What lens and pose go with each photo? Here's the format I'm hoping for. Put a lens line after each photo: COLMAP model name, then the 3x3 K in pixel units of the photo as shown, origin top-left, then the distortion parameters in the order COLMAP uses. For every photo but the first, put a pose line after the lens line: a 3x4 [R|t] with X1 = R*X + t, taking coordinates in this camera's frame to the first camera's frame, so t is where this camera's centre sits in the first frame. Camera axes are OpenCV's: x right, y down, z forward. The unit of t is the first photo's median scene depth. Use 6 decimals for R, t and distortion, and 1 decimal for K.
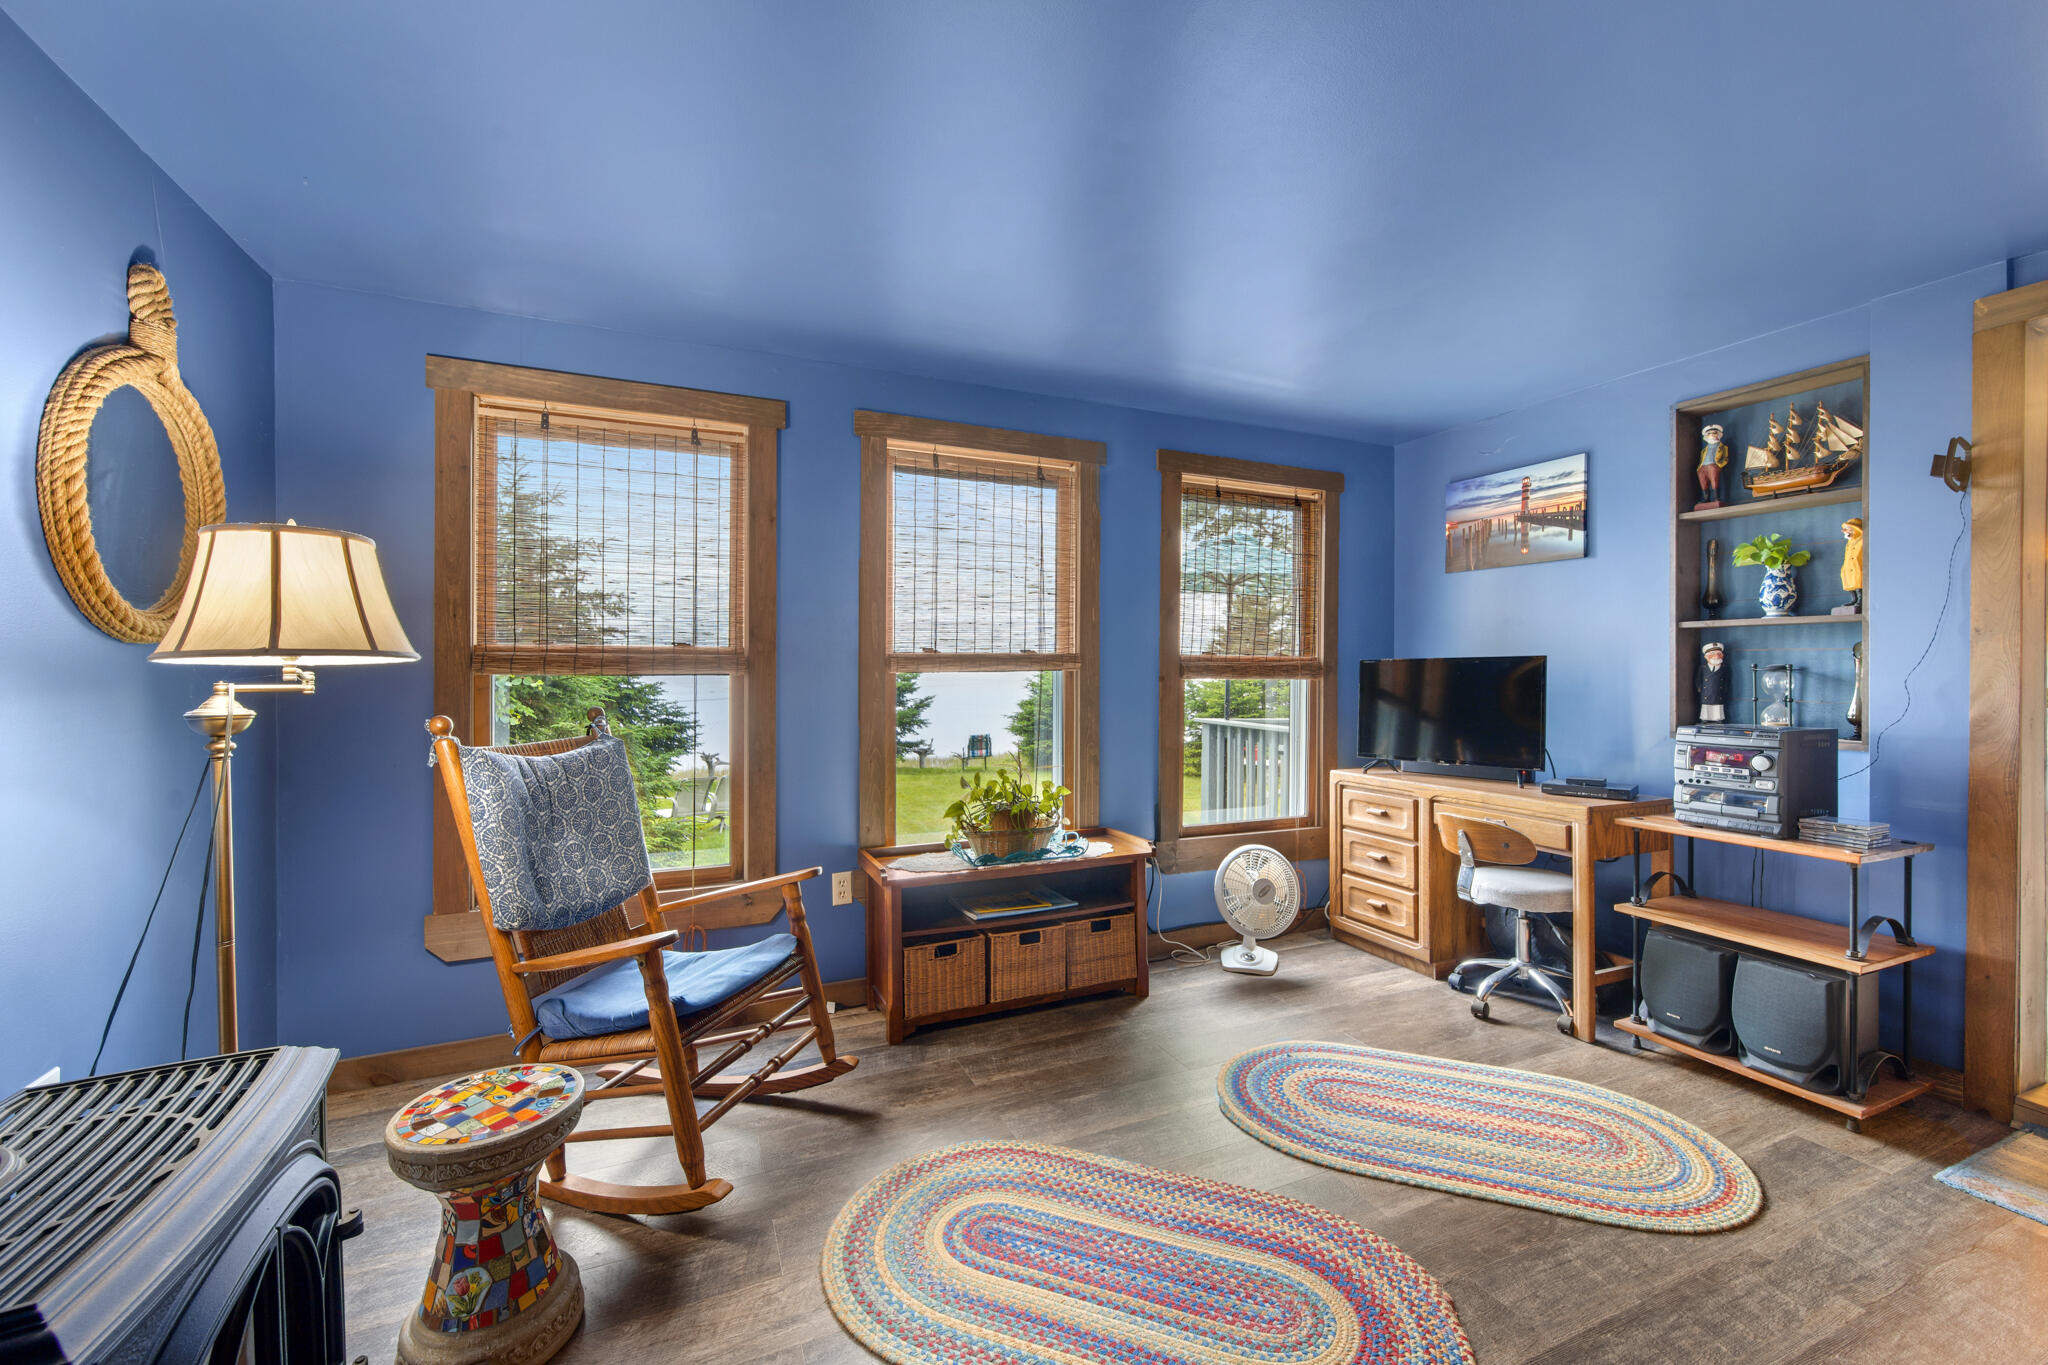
lens RADIAL K [[823.0, 0, 1031.2], [0, 823.0, 657.4], [0, 0, 1]] dist [0.000693, 0.000117]
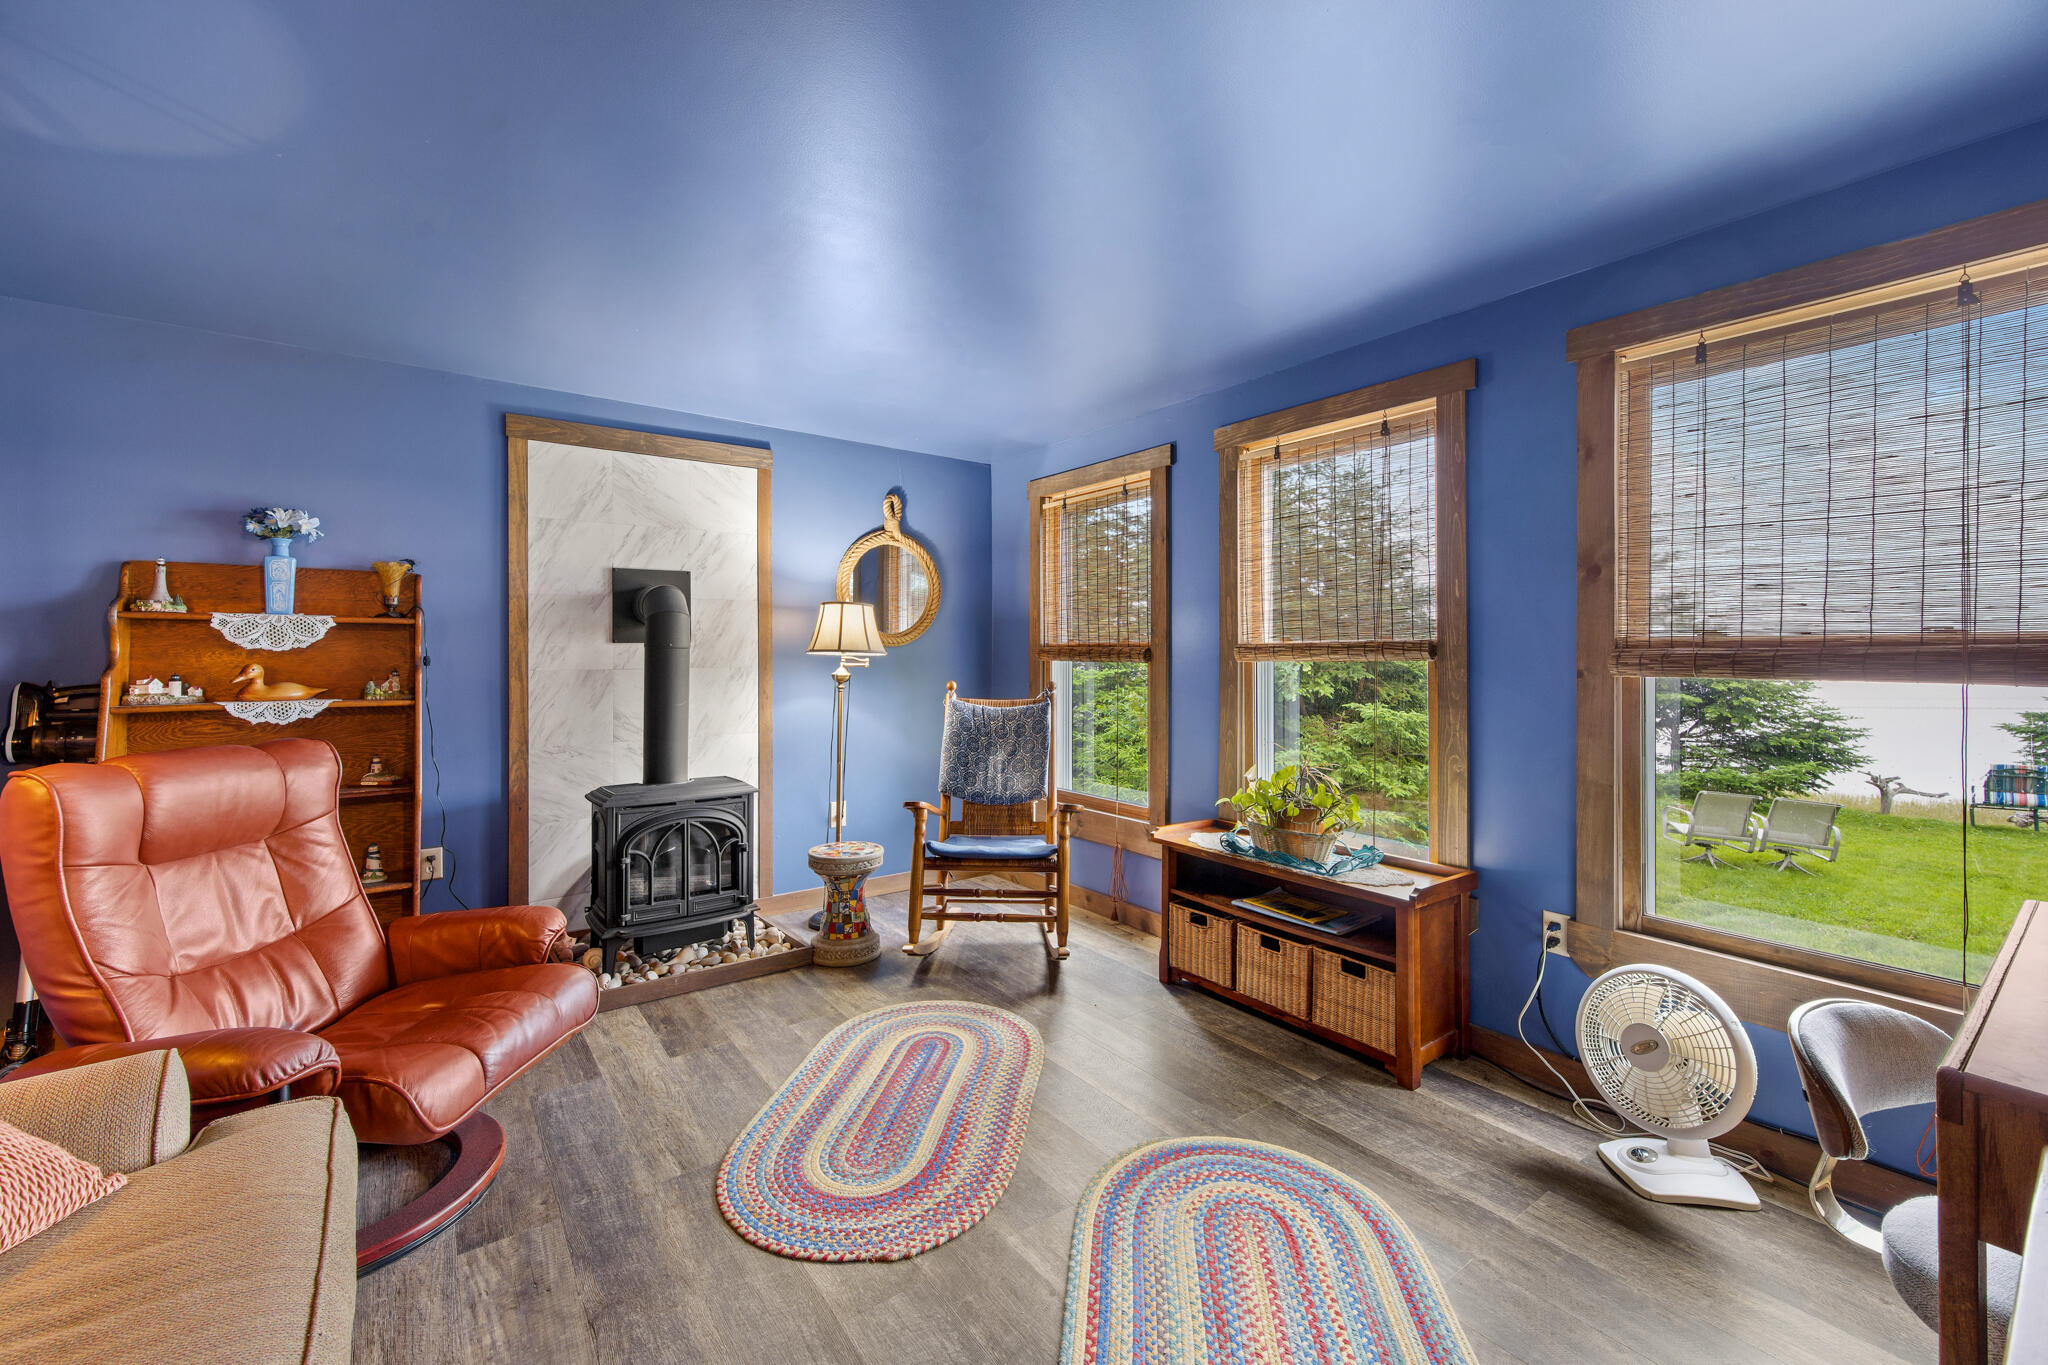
lens RADIAL K [[822.2, 0, 1023.8], [0, 822.2, 650.3], [0, 0, 1]] dist [-0.001488, -0.000018]
pose [[0.215322, -0.007439, -0.976515, 0.918225], [0.009431, 0.999940, -0.005538, 0.006320], [0.976498, -0.008017, 0.215379, 0.554692]]
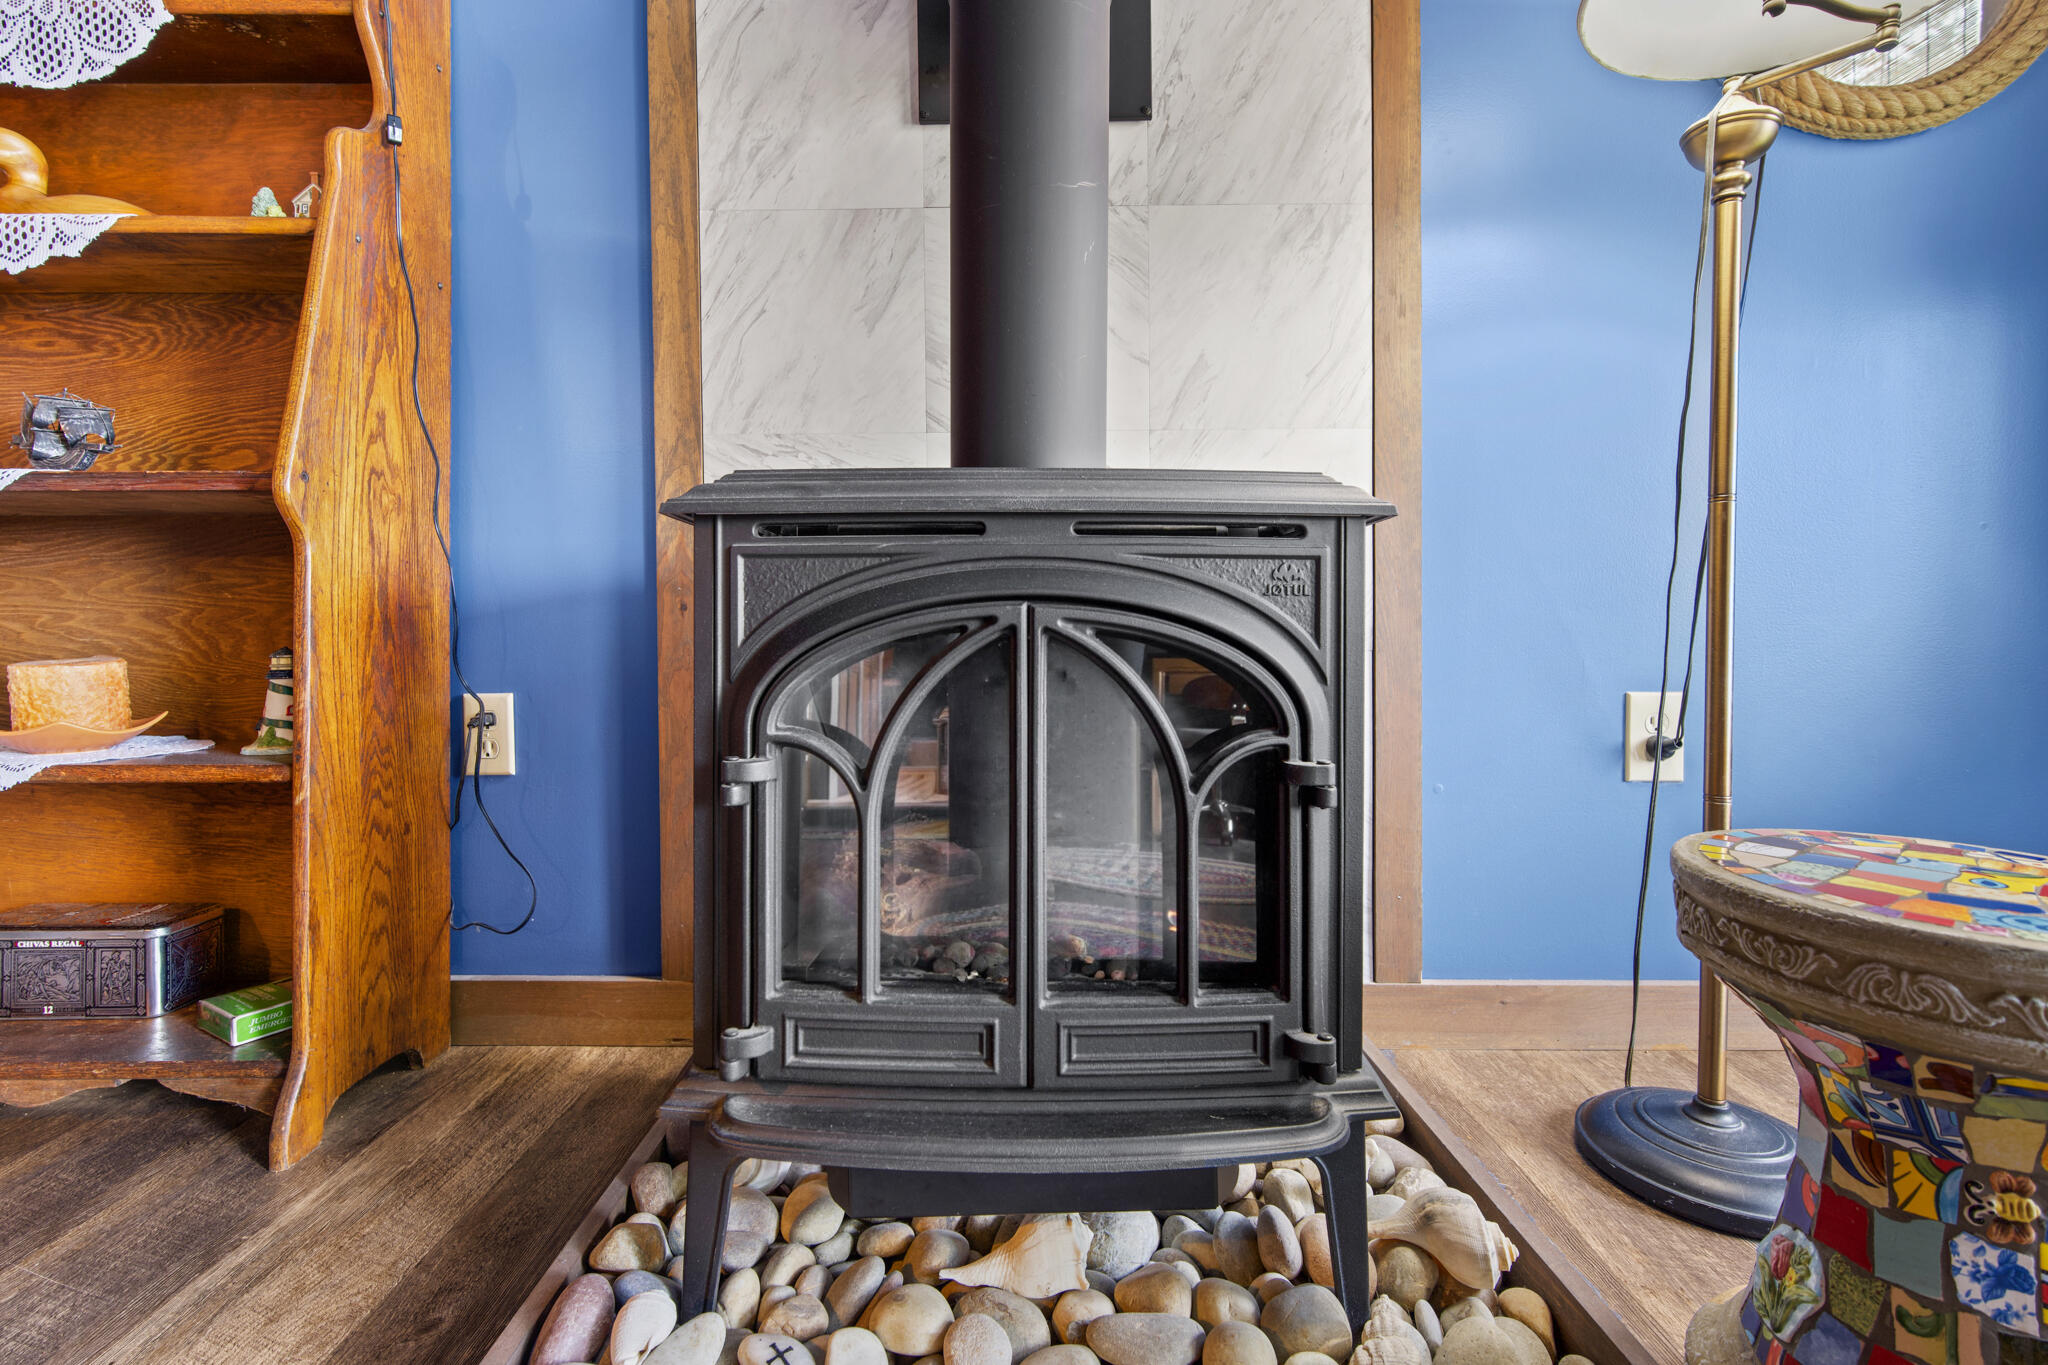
lens RADIAL K [[934.3, 0, 1023.9], [0, 934.3, 624.3], [0, 0, 1]] dist [-0.000841, -0.000373]
pose [[-0.420555, 0.008551, -0.907227, -0.063417], [0.010086, 0.999938, 0.004749, 0.234407], [0.907211, -0.007153, -0.420615, 0.449405]]
